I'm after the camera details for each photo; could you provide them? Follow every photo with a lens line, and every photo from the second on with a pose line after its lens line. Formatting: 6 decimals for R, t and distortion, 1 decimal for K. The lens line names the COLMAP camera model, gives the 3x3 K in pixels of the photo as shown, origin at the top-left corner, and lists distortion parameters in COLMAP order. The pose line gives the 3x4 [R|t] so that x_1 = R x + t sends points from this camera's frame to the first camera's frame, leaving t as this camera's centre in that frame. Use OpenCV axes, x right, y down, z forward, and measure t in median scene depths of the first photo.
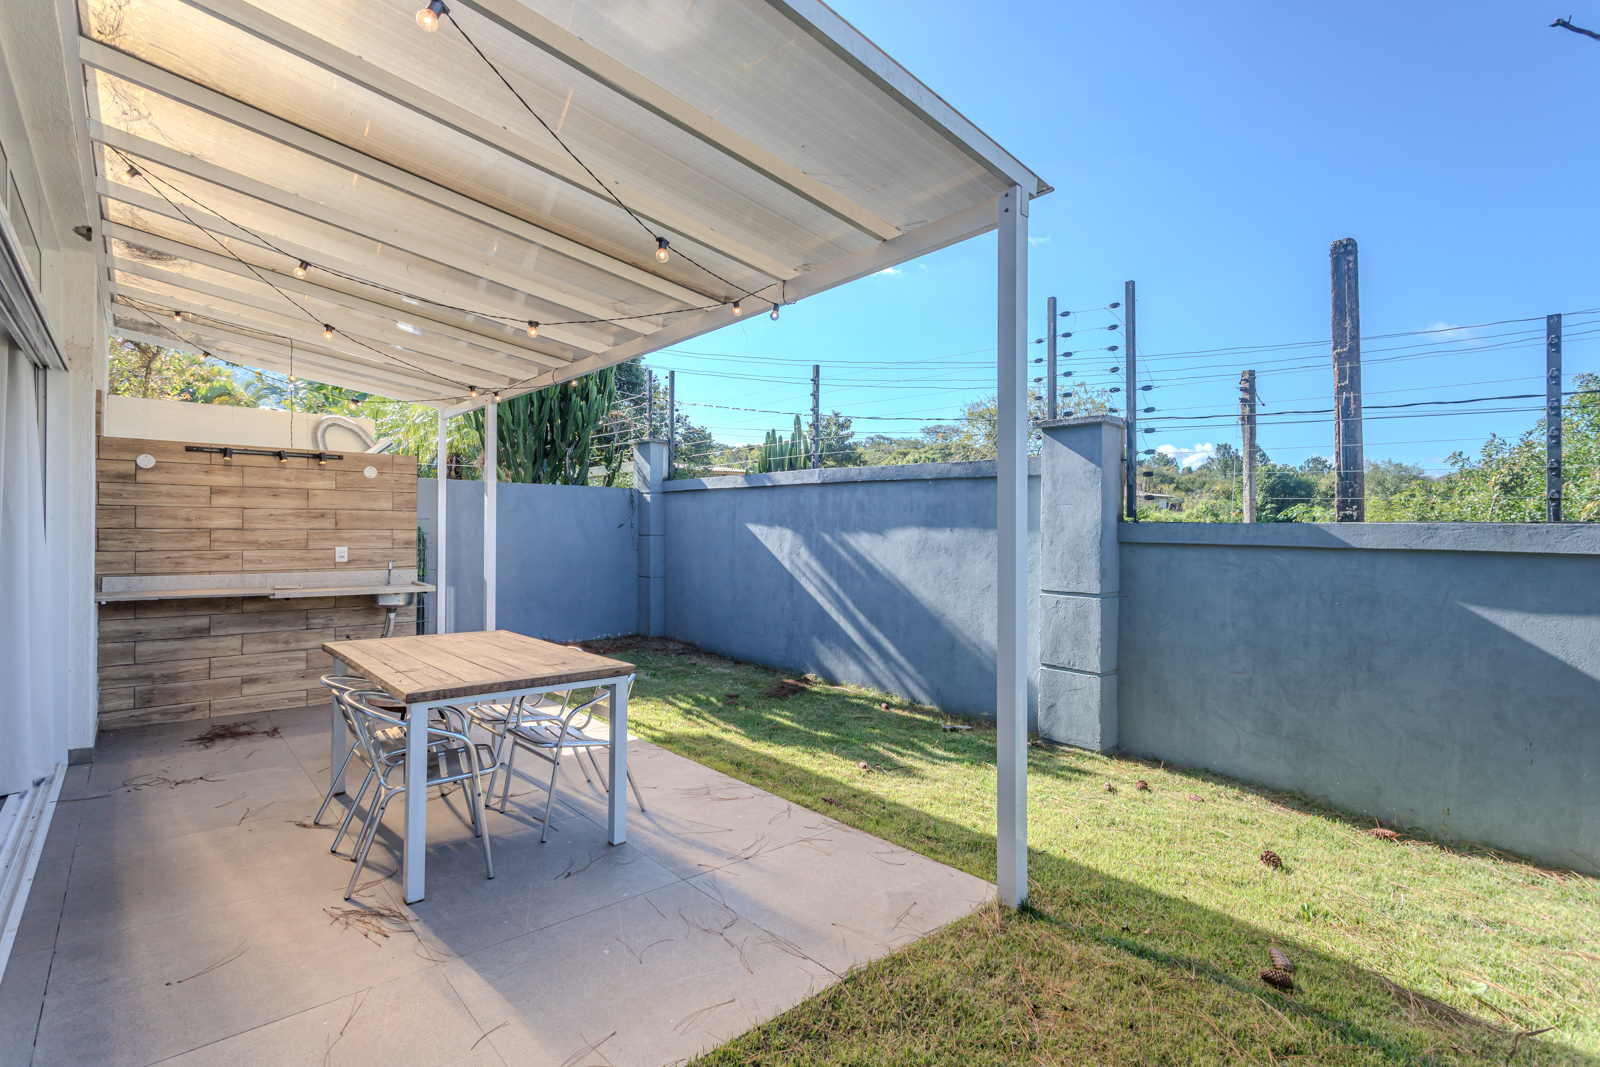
lens RADIAL K [[757.6, 0, 805.5], [0, 757.6, 533.5], [0, 0, 1]] dist [0.000486, 0.001412]
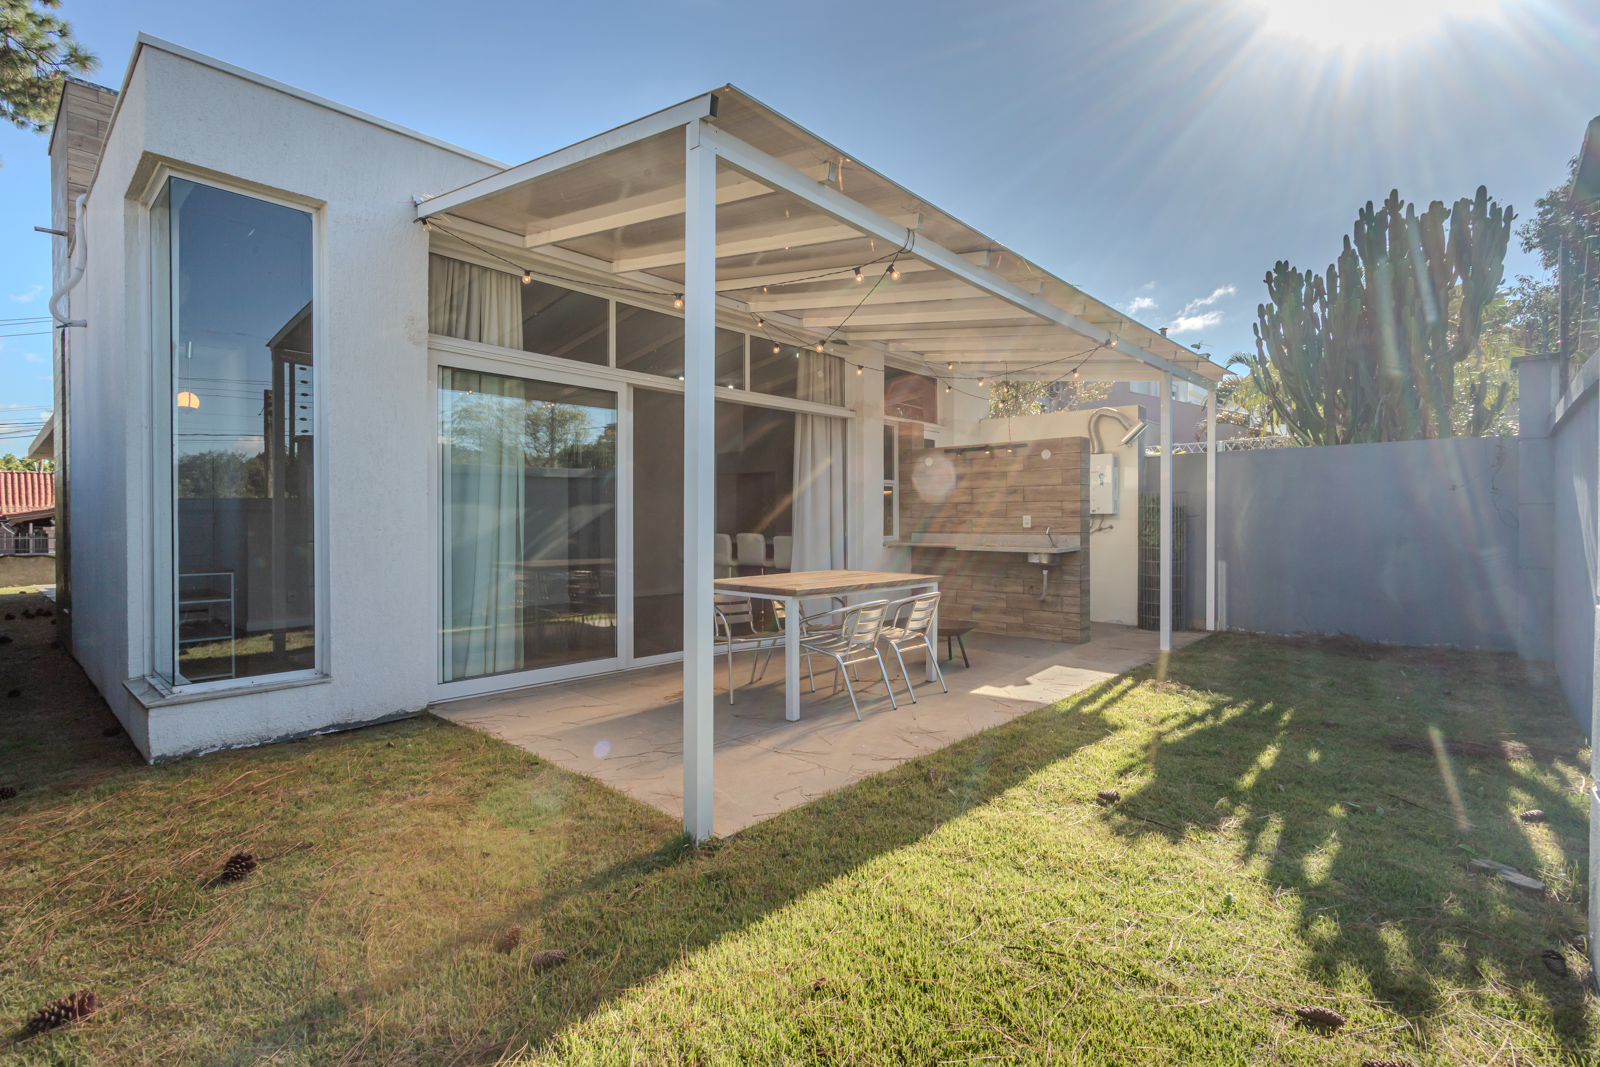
lens RADIAL K [[757.6, 0, 819.8], [0, 757.6, 528.3], [0, 0, 1]] dist [0.000486, 0.001412]
pose [[0.132049, 0.003419, -0.991237, 0.621627], [-0.002633, 0.999992, 0.003098, 0.037085], [0.991240, 0.002201, 0.132057, 0.505312]]
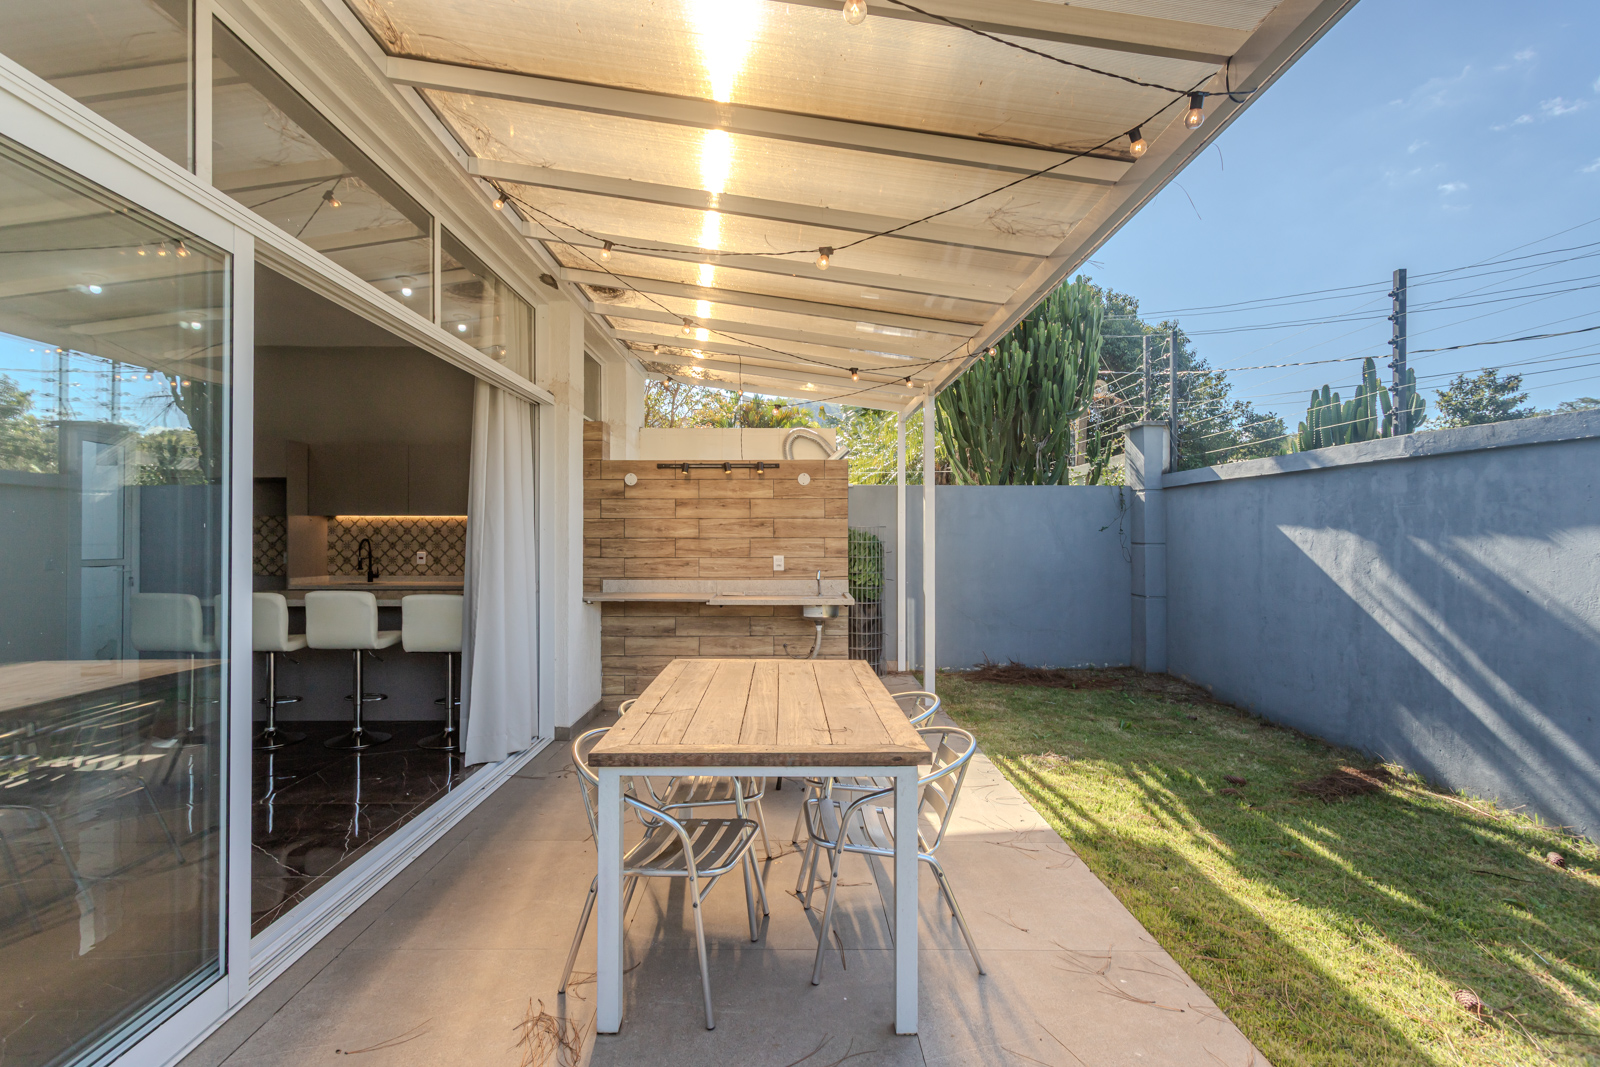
lens RADIAL K [[757.6, 0, 790.6], [0, 757.6, 536.2], [0, 0, 1]] dist [0.000486, 0.001412]
pose [[0.756028, -0.008925, -0.654478, 0.054905], [0.003304, 0.999946, -0.009820, 0.002272], [0.654530, 0.005261, 0.756017, 0.264523]]
